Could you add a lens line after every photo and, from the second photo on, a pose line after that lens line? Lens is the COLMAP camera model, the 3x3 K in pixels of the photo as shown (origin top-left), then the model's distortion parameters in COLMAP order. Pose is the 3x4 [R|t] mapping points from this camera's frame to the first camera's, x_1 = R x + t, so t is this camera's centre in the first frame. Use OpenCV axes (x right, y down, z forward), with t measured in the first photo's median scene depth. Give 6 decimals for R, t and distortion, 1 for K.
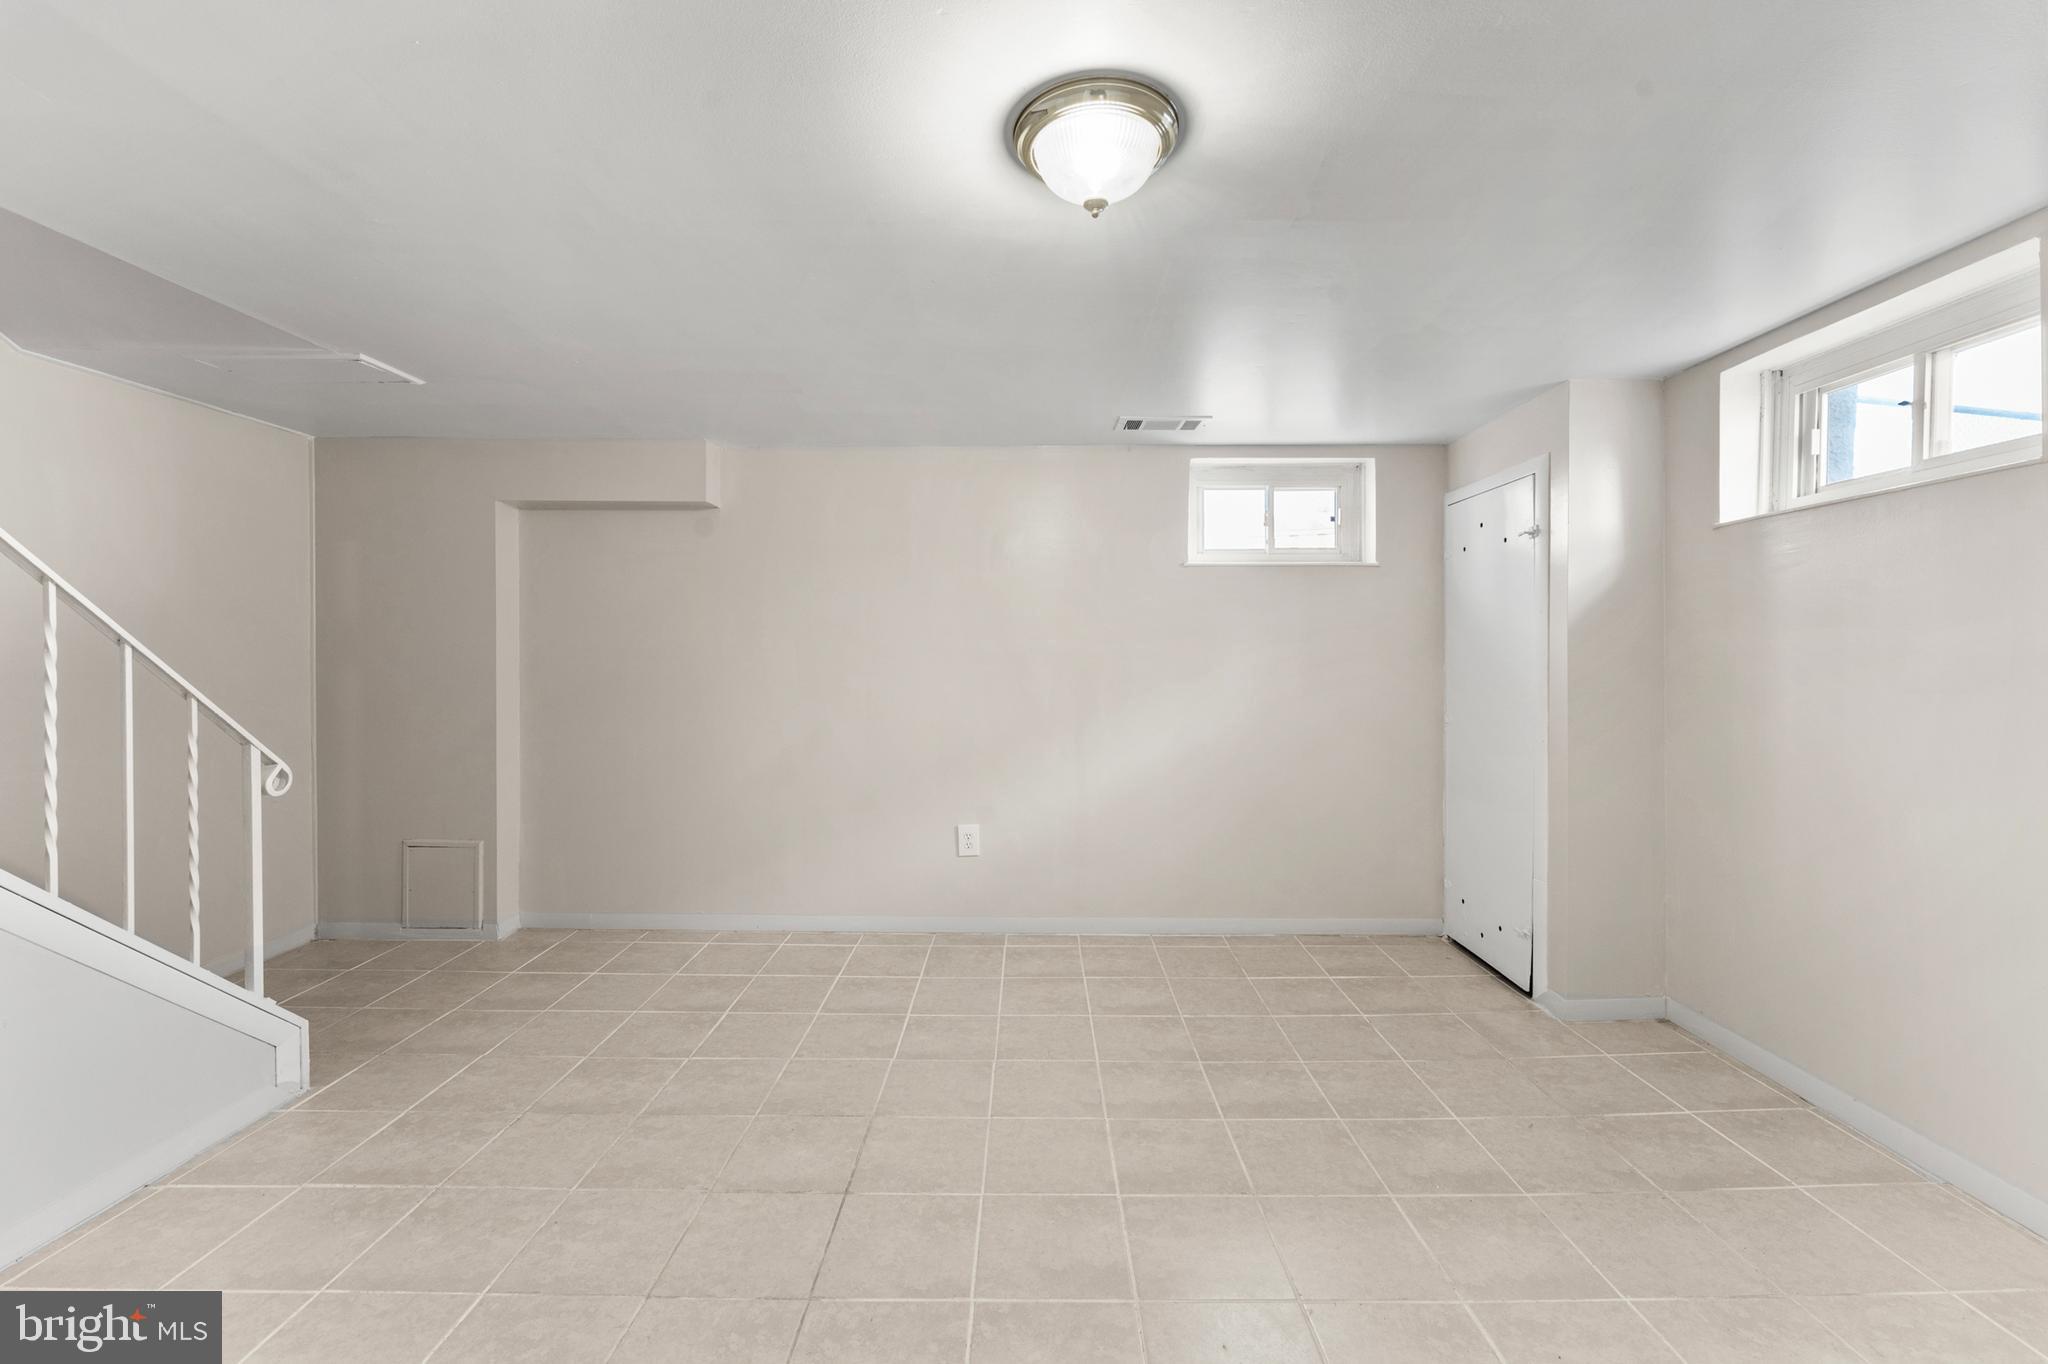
lens RADIAL K [[816.4, 0, 1028.1], [0, 816.4, 664.2], [0, 0, 1]] dist [-0.001517, -0.000606]
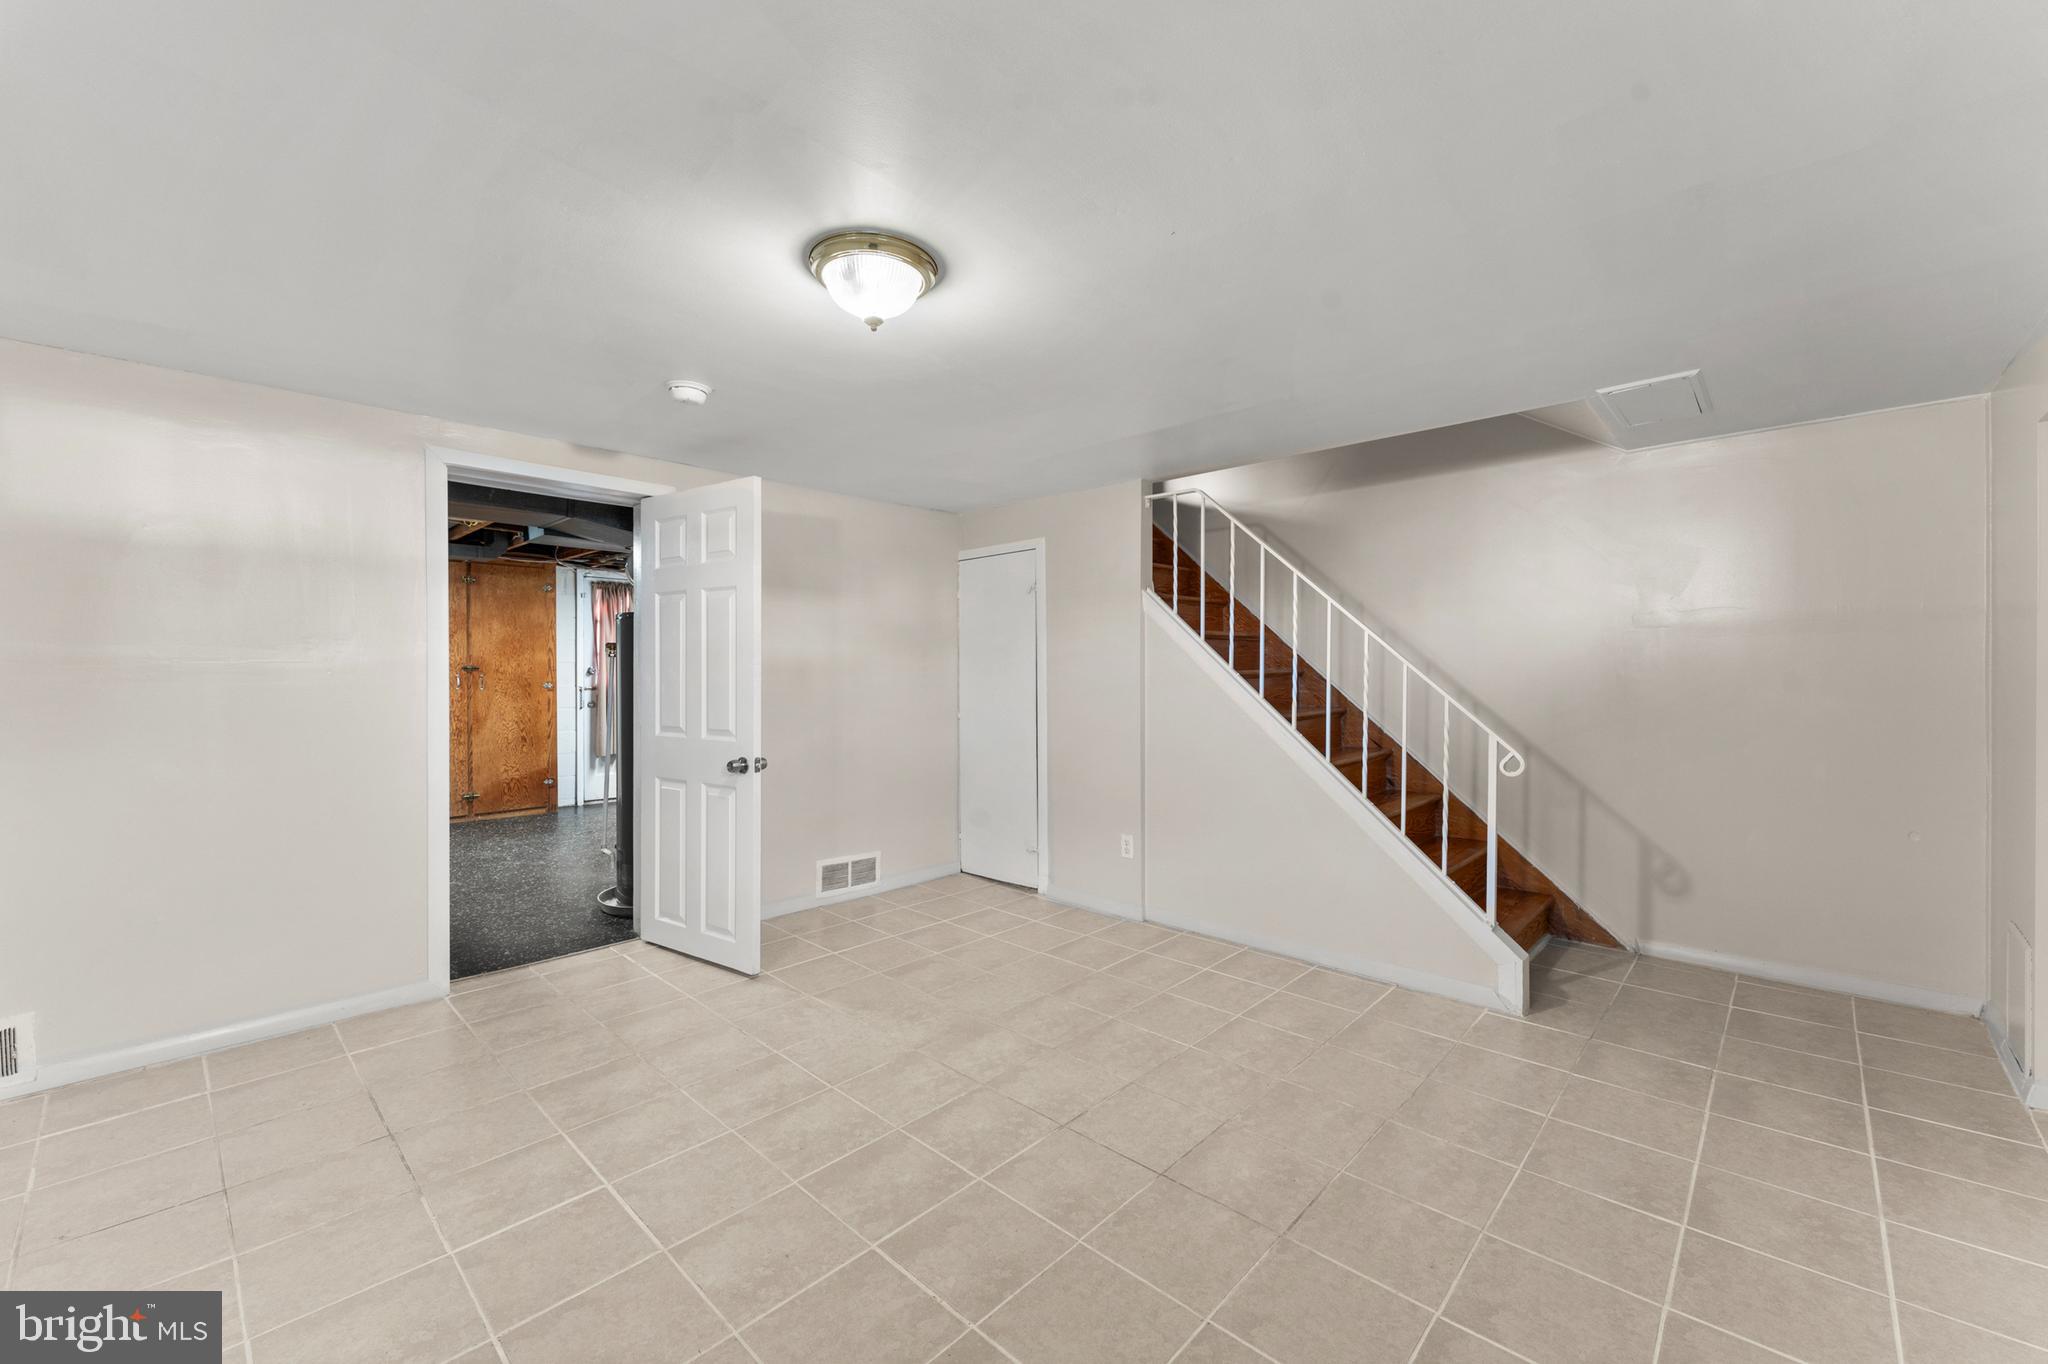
lens RADIAL K [[825.8, 0, 1027.9], [0, 825.8, 677.7], [0, 0, 1]] dist [-0.000353, -0.000319]
pose [[-0.681260, 0.005853, -0.732018, 0.444502], [-0.004180, 0.999921, 0.011885, -0.006183], [0.732029, 0.011156, -0.681182, 1.050602]]
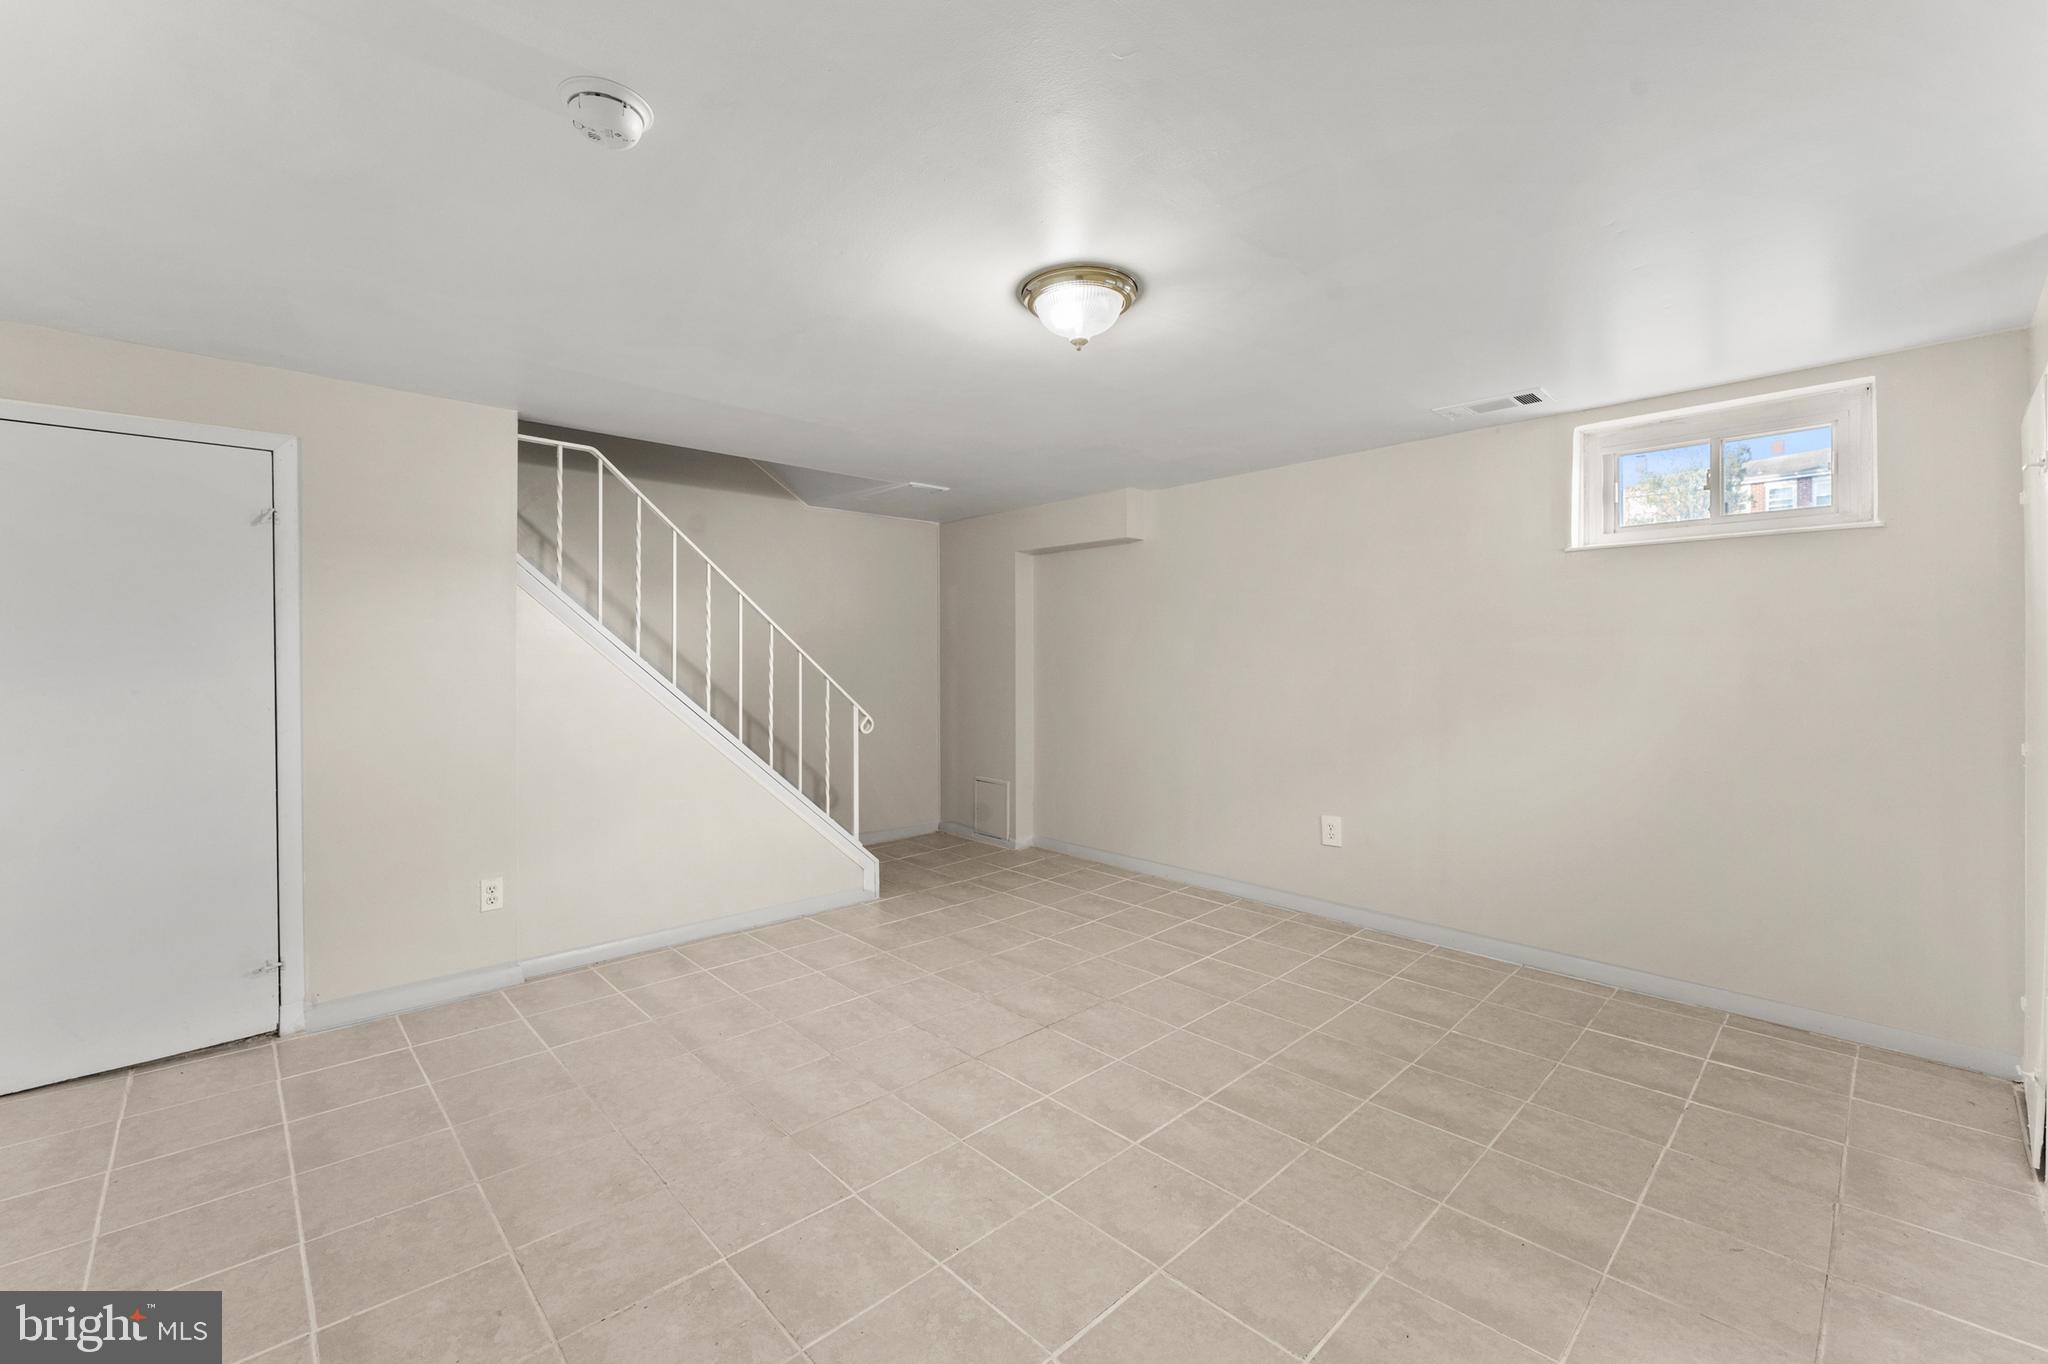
lens RADIAL K [[833.7, 0, 1028.1], [0, 833.7, 655.7], [0, 0, 1]] dist [-0.007103, 0.000067]
pose [[0.698054, -0.003252, -0.716038, 0.538838], [-0.003375, 0.999964, -0.007831, -0.001078], [0.716038, 0.007883, 0.698017, -0.042408]]
